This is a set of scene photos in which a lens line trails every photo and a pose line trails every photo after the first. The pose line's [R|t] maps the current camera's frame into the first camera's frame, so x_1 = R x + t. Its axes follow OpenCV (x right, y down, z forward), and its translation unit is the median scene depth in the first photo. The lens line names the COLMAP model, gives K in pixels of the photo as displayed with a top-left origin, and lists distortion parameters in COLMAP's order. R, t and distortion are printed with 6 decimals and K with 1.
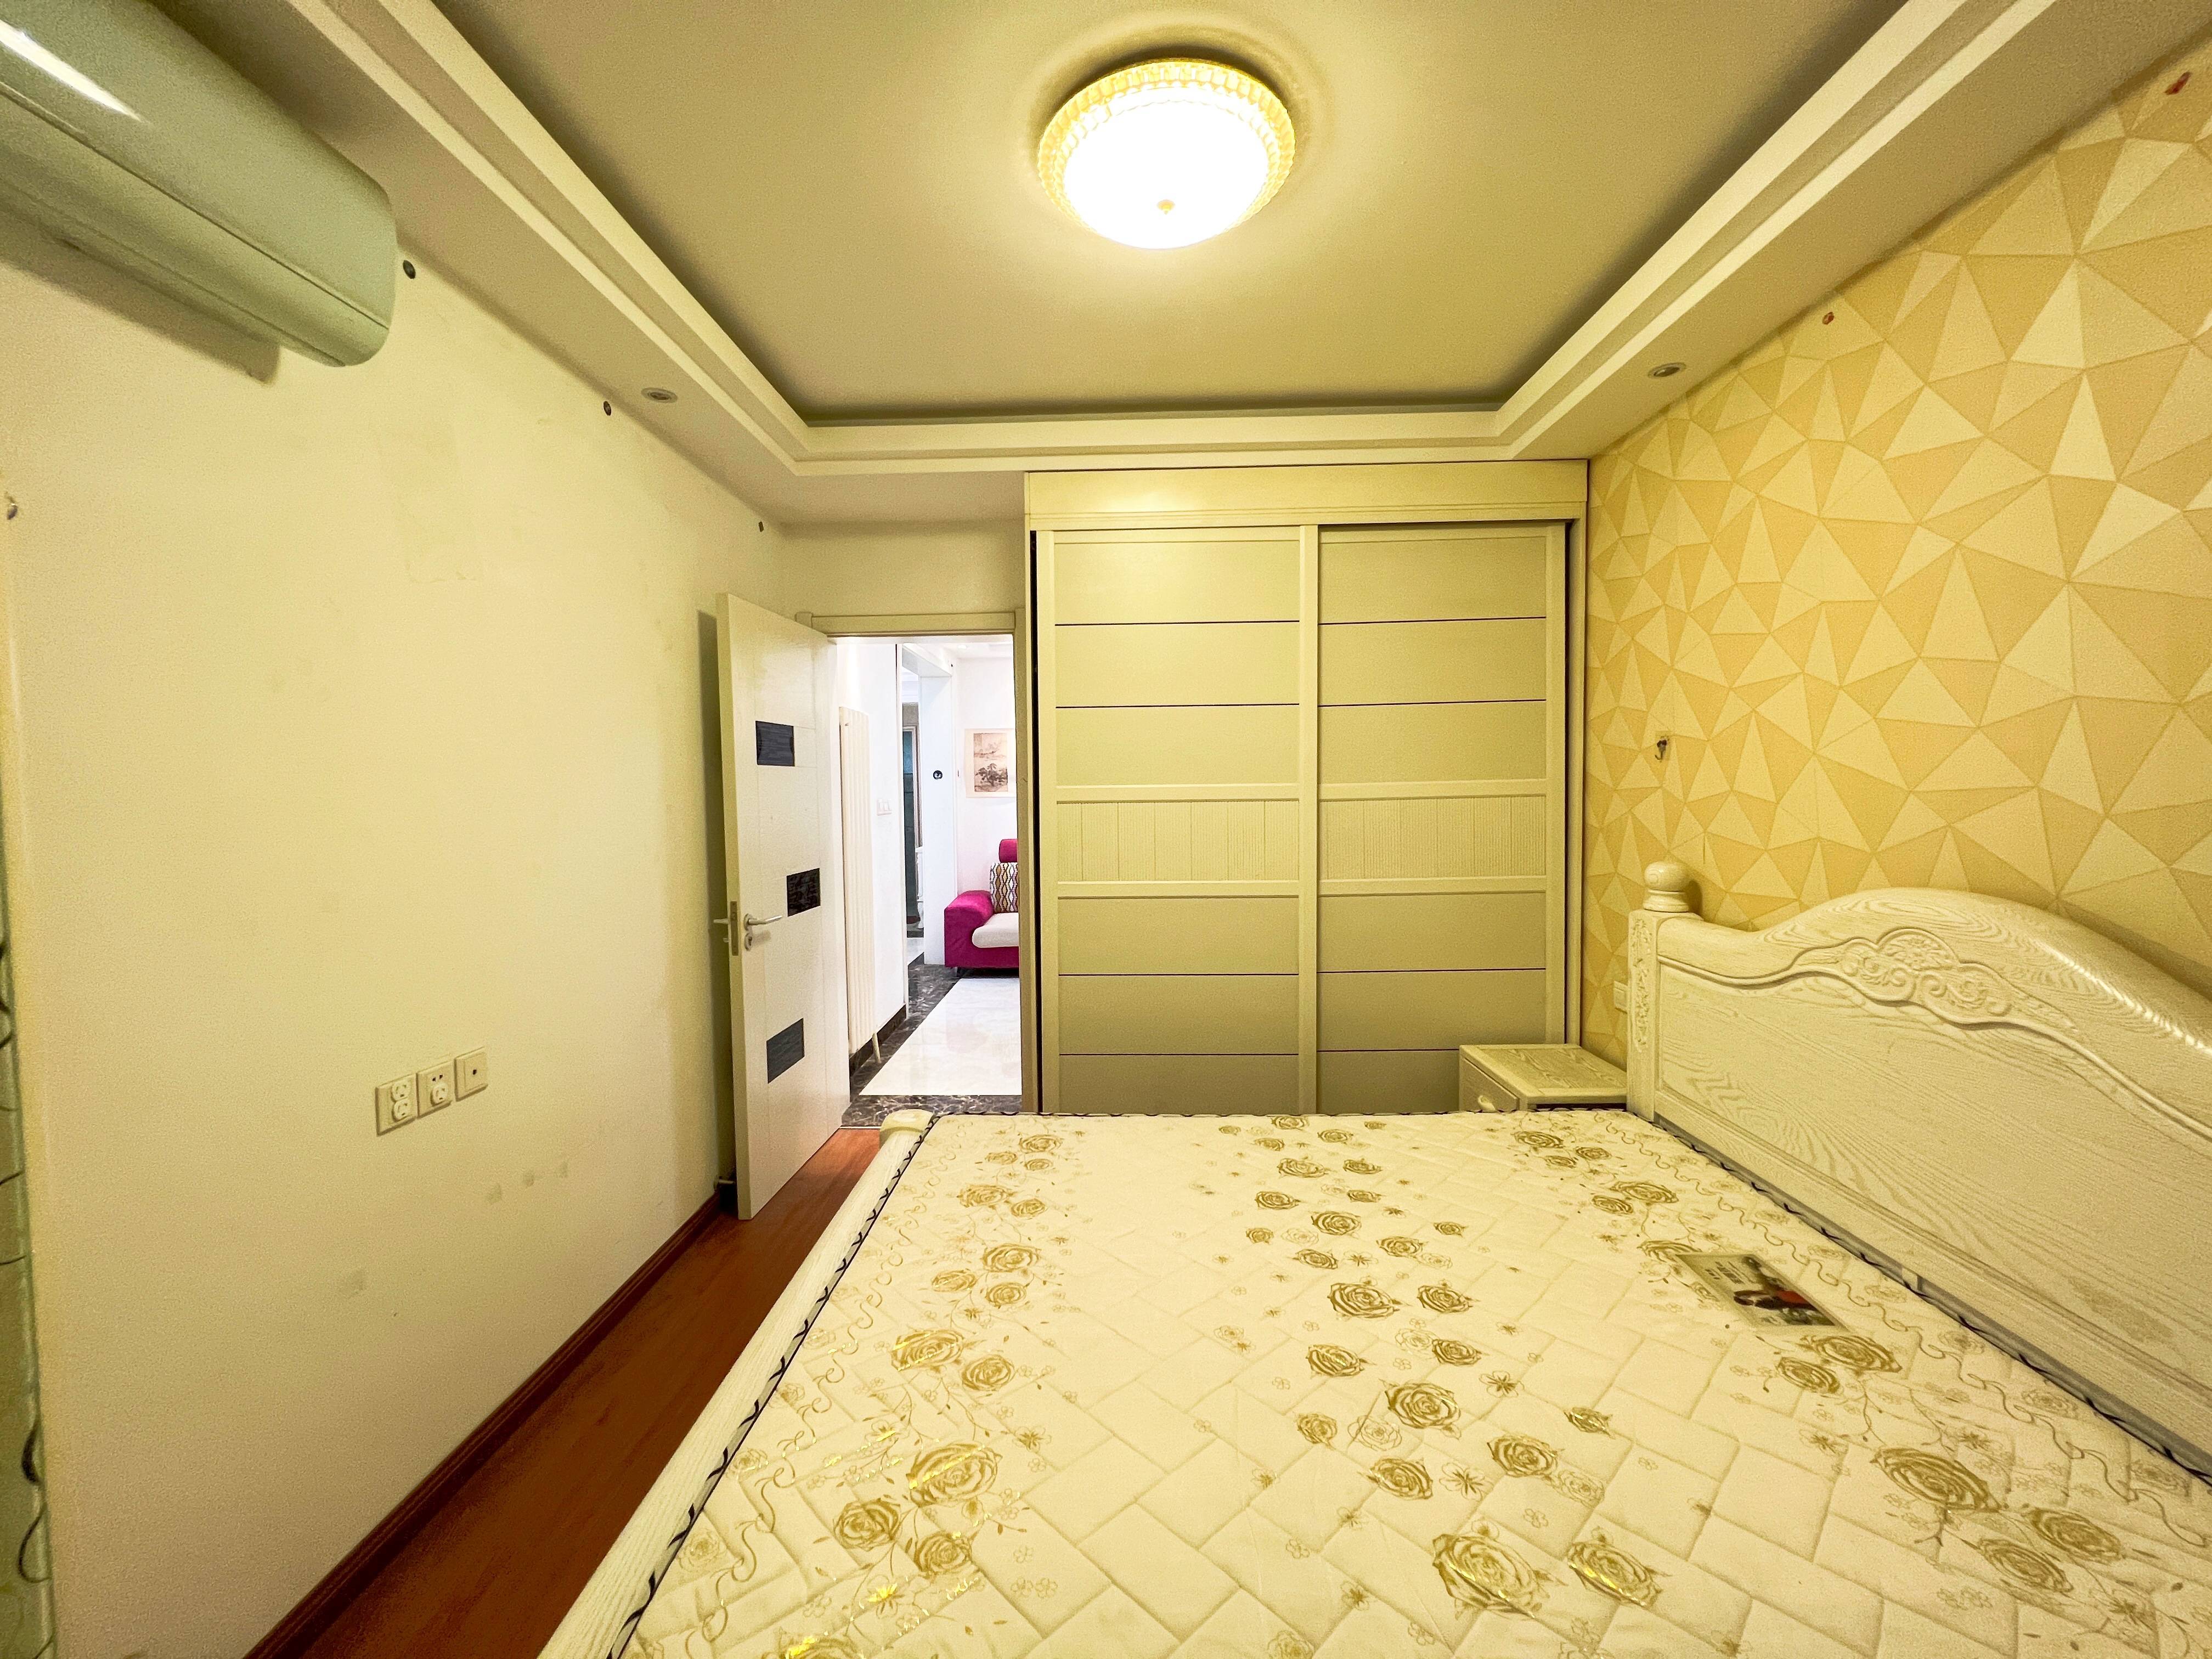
lens RADIAL K [[884.9, 0, 1094.2], [0, 884.9, 826.1], [0, 0, 1]] dist [-0.001585, 0.000136]
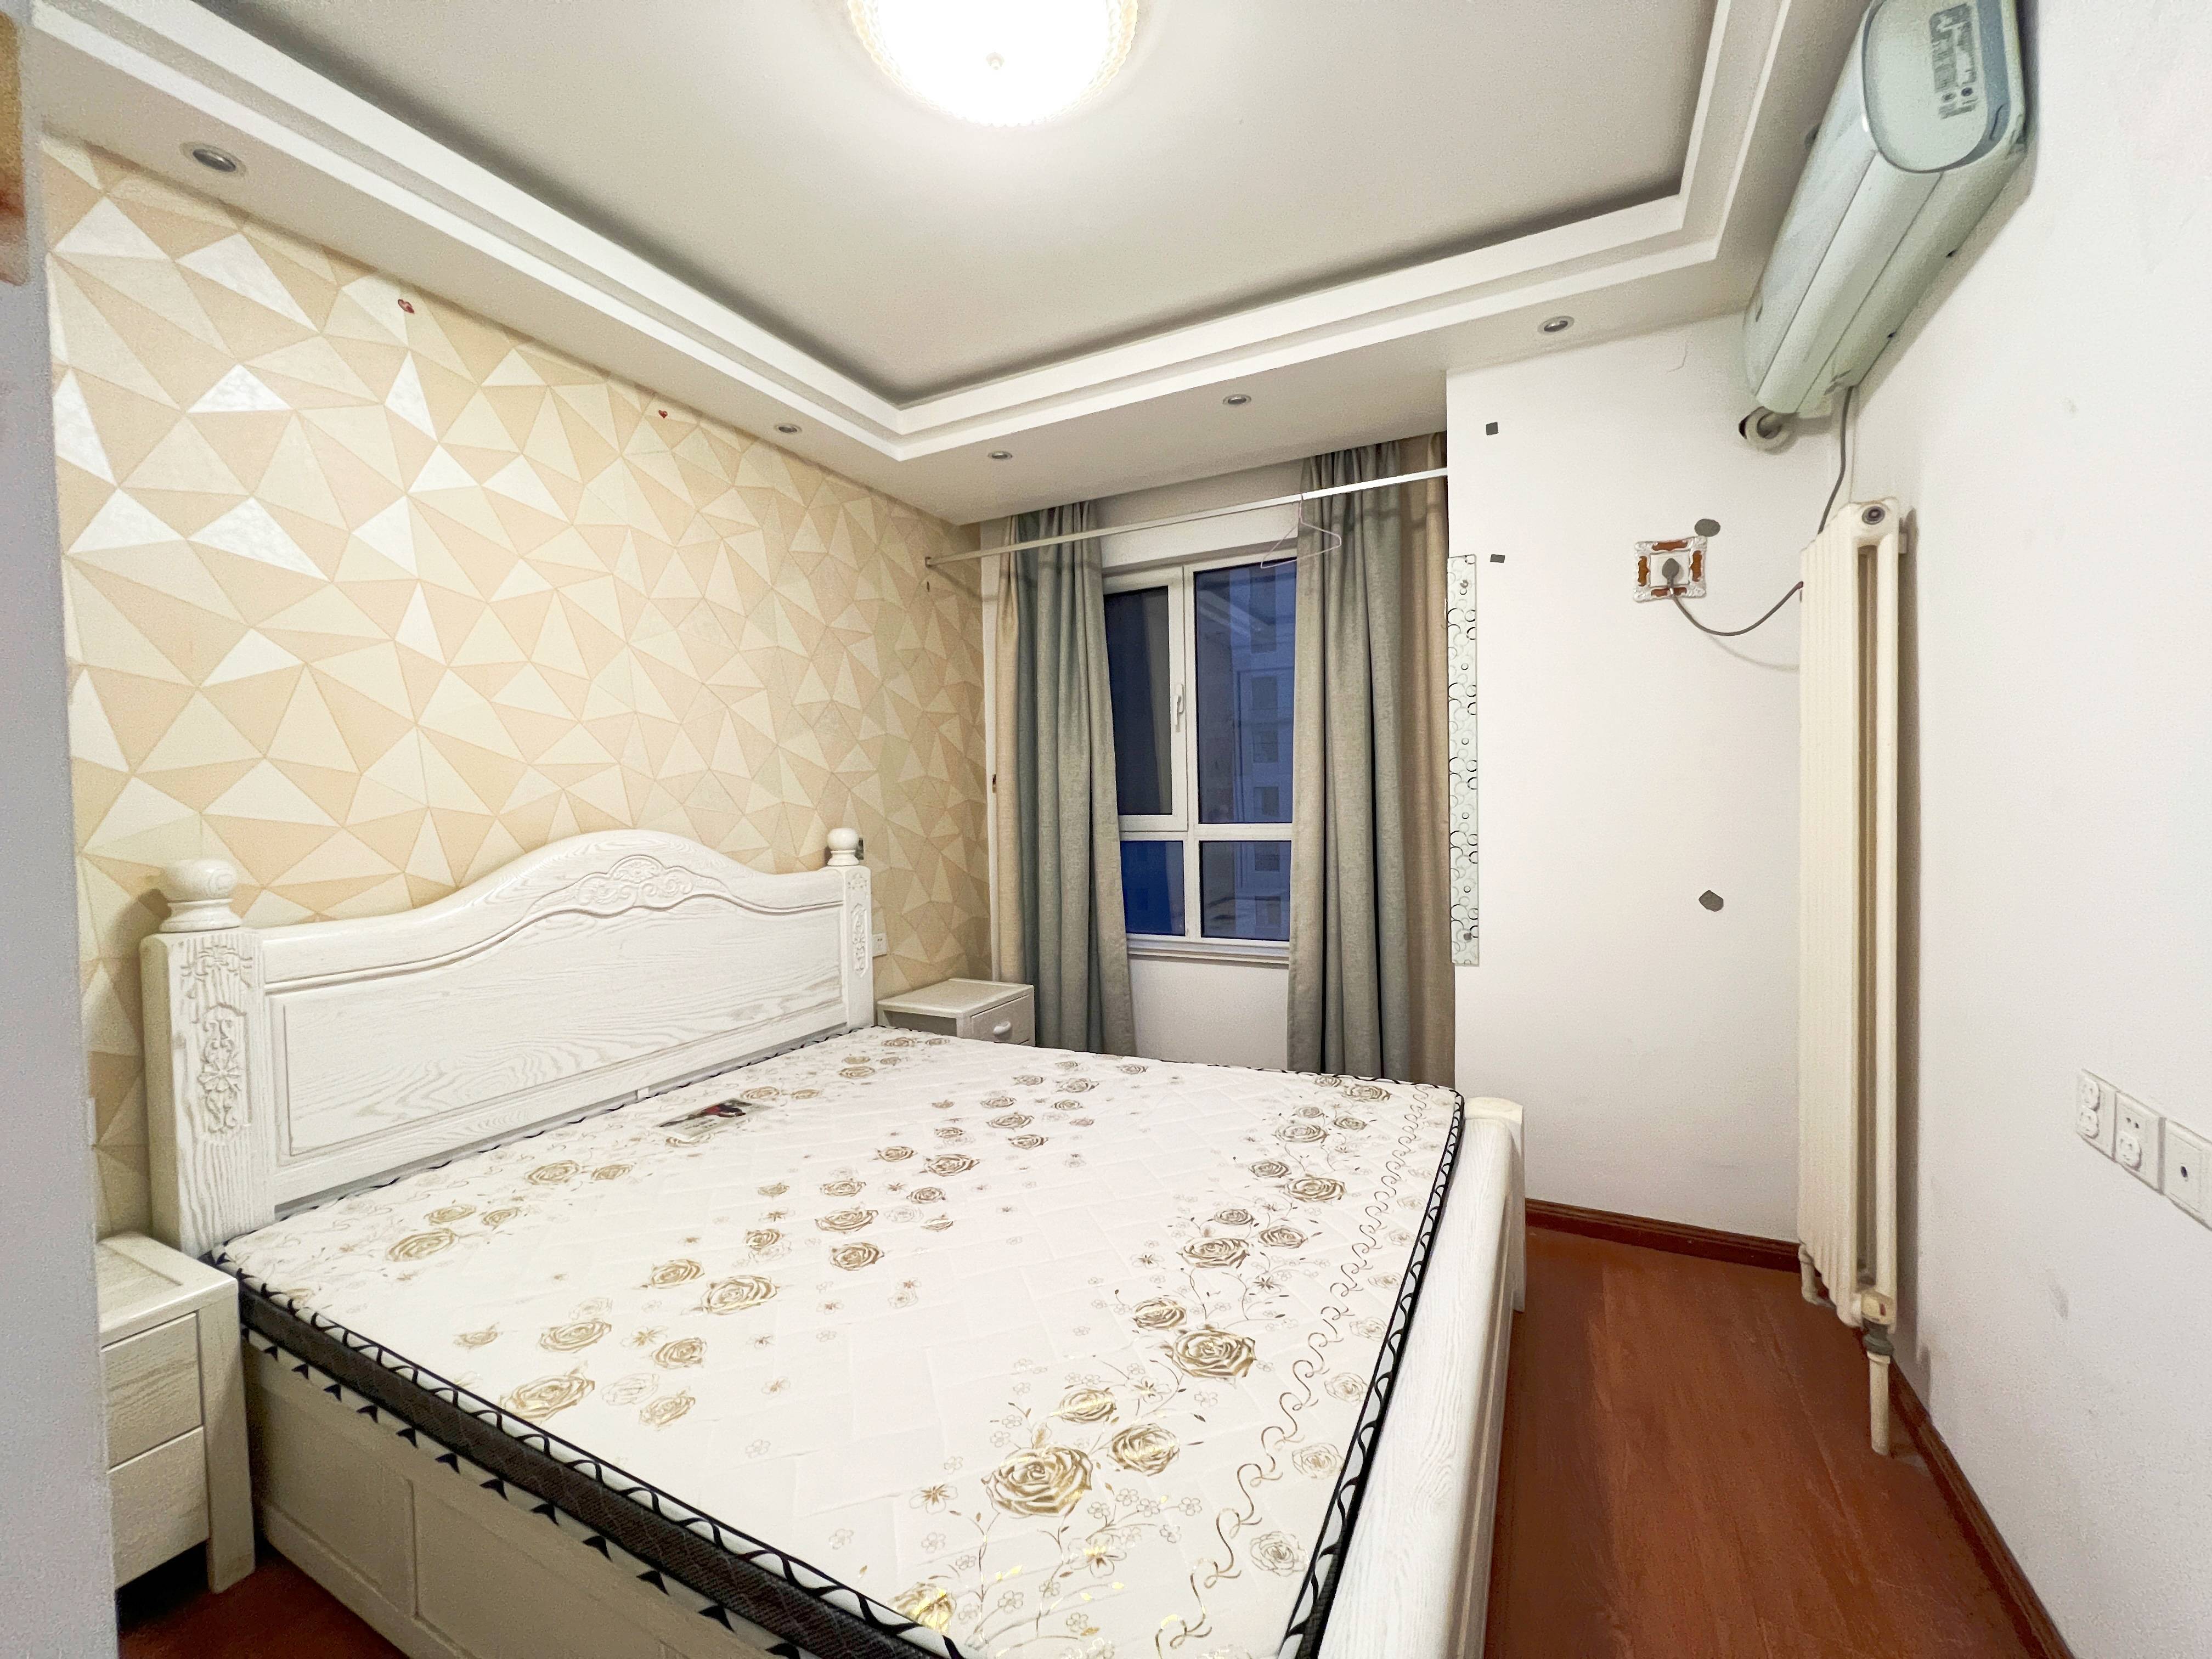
lens RADIAL K [[884.9, 0, 1109.4], [0, 884.9, 824.6], [0, 0, 1]] dist [-0.001585, 0.000136]
pose [[-0.906844, 0.022532, 0.420863, -0.377139], [0.052935, 0.996752, 0.060696, 0.014816], [-0.418128, 0.077321, -0.905091, 1.808186]]
